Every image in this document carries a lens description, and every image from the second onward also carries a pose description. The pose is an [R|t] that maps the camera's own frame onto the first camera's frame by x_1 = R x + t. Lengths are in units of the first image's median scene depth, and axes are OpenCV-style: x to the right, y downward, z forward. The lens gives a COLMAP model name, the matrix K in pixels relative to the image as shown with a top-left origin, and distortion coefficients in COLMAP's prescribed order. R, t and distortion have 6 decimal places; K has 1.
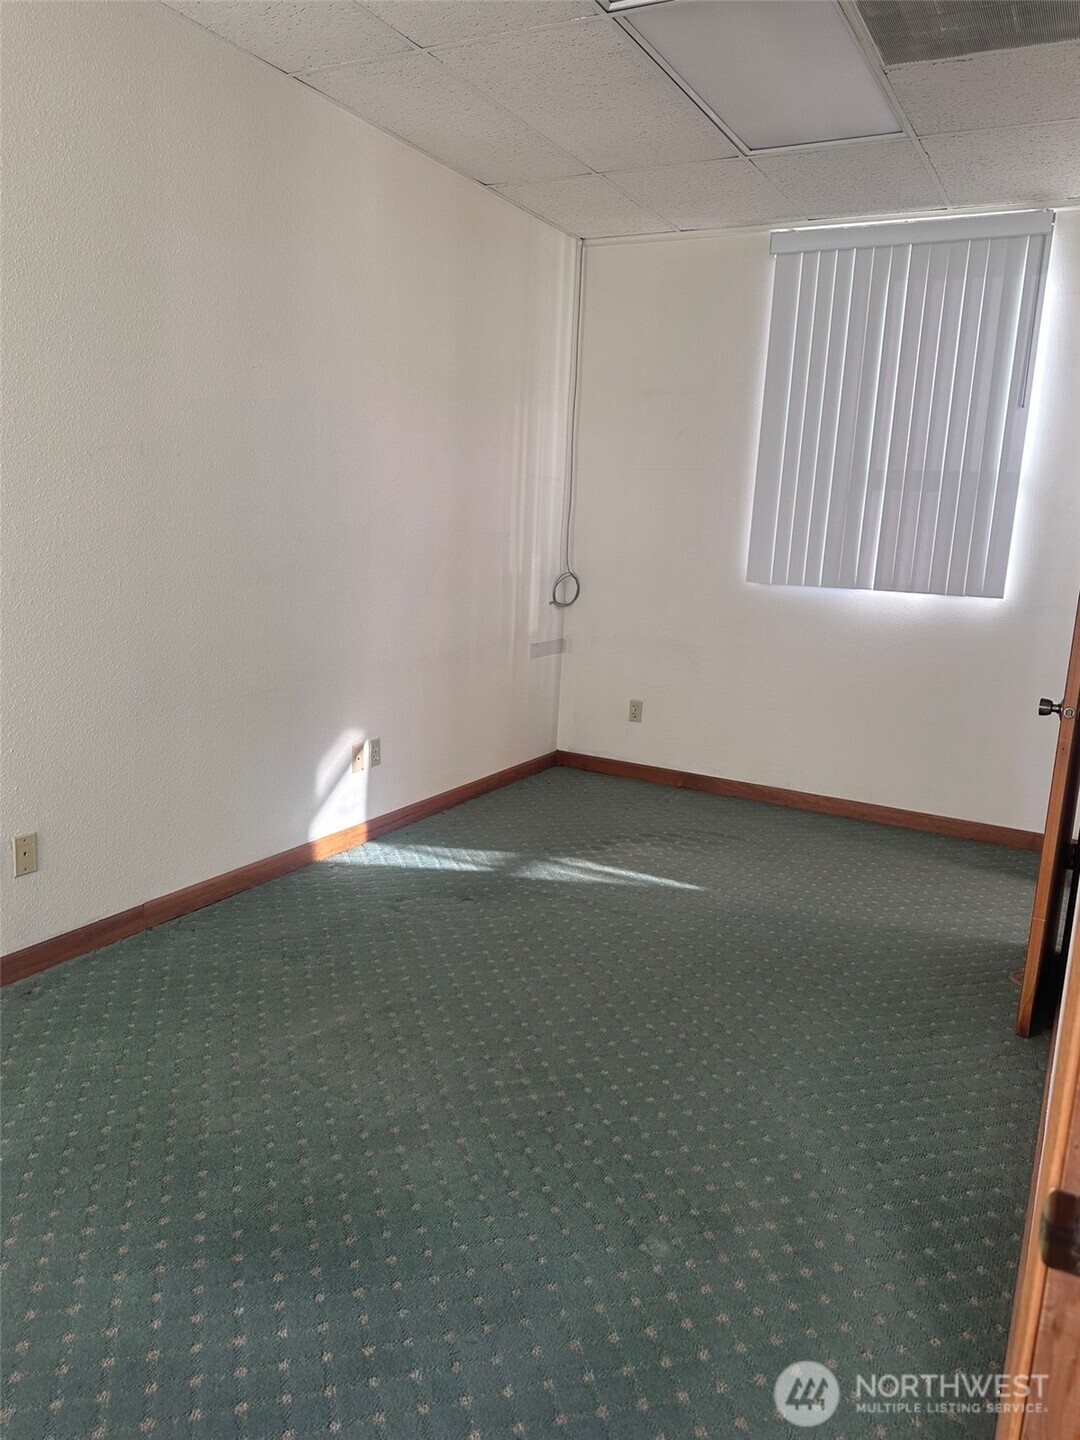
lens RADIAL K [[1062.0, 0, 547.6], [0, 1062.0, 714.1], [0, 0, 1]] dist [0.156572, -0.211246]
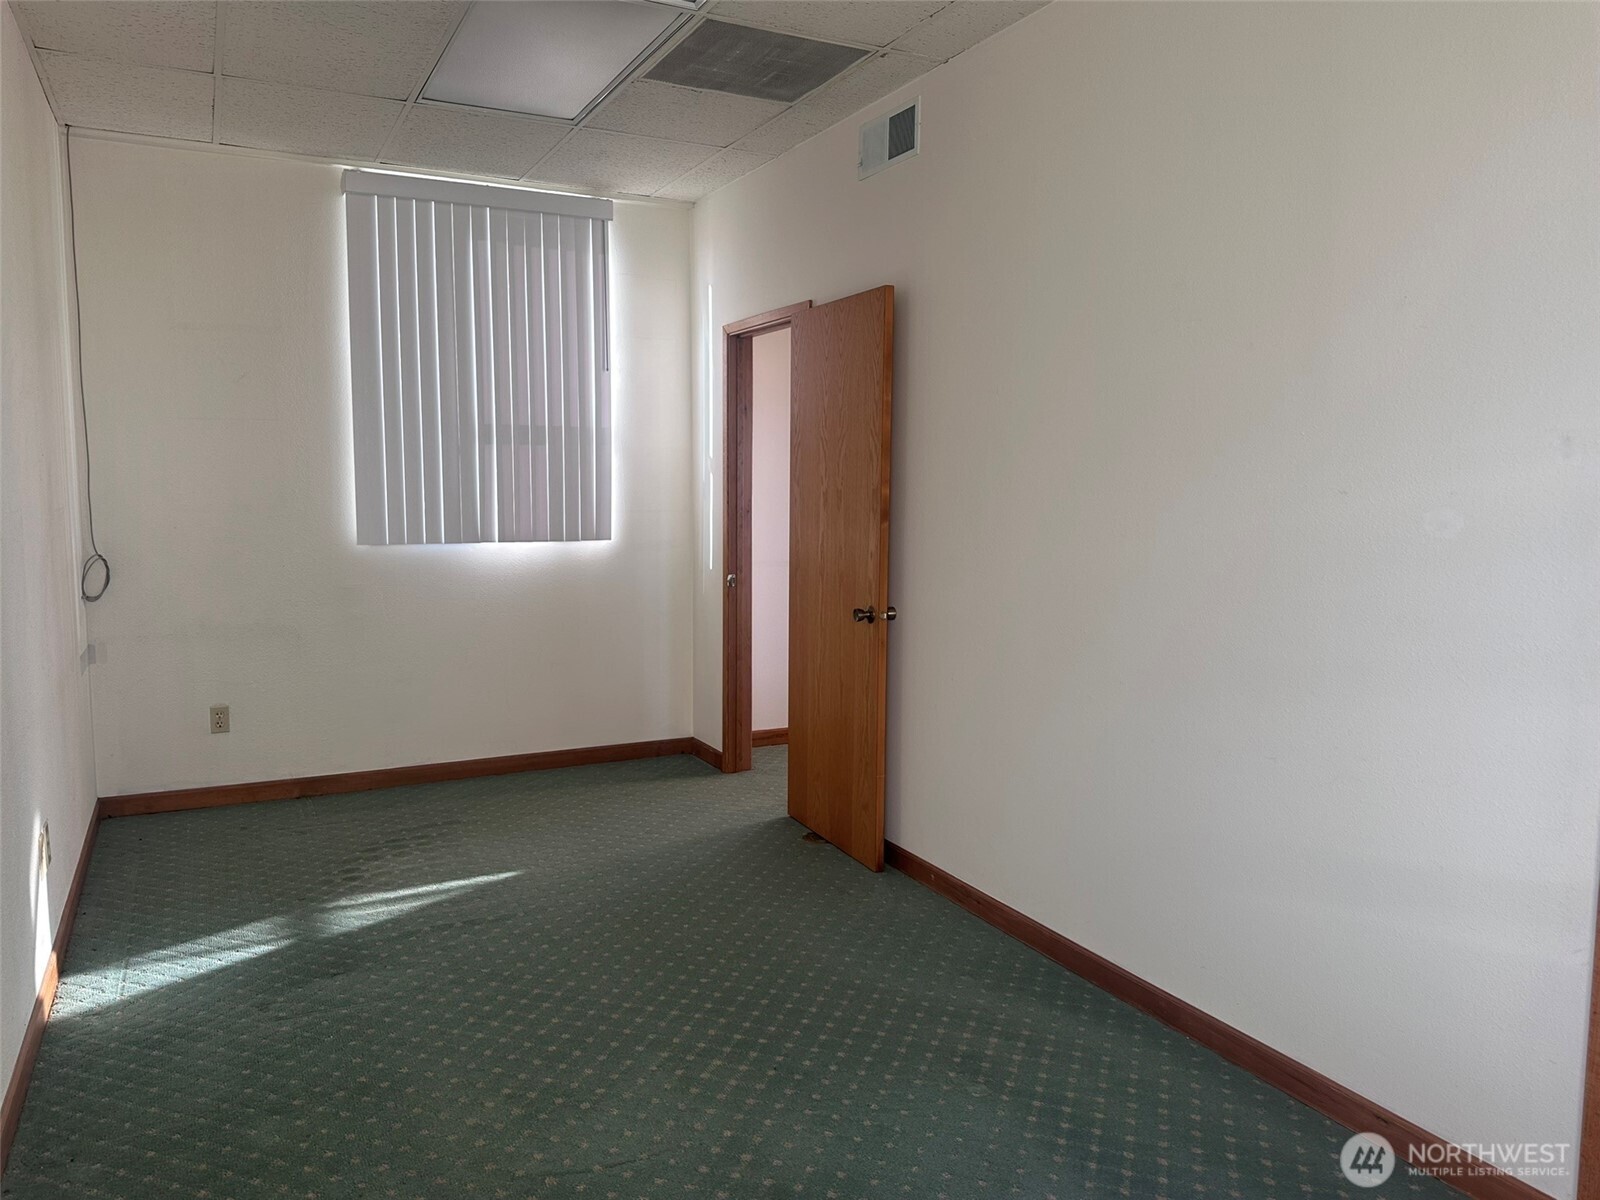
lens RADIAL K [[1180.0, 0, 807.1], [0, 1180.0, 603.7], [0, 0, 1]] dist [0.156572, -0.211246]
pose [[0.571025, -0.136351, 0.809530, -0.466839], [0.173459, 0.983886, 0.043365, -0.061487], [-0.802398, 0.115658, 0.585474, 0.140858]]
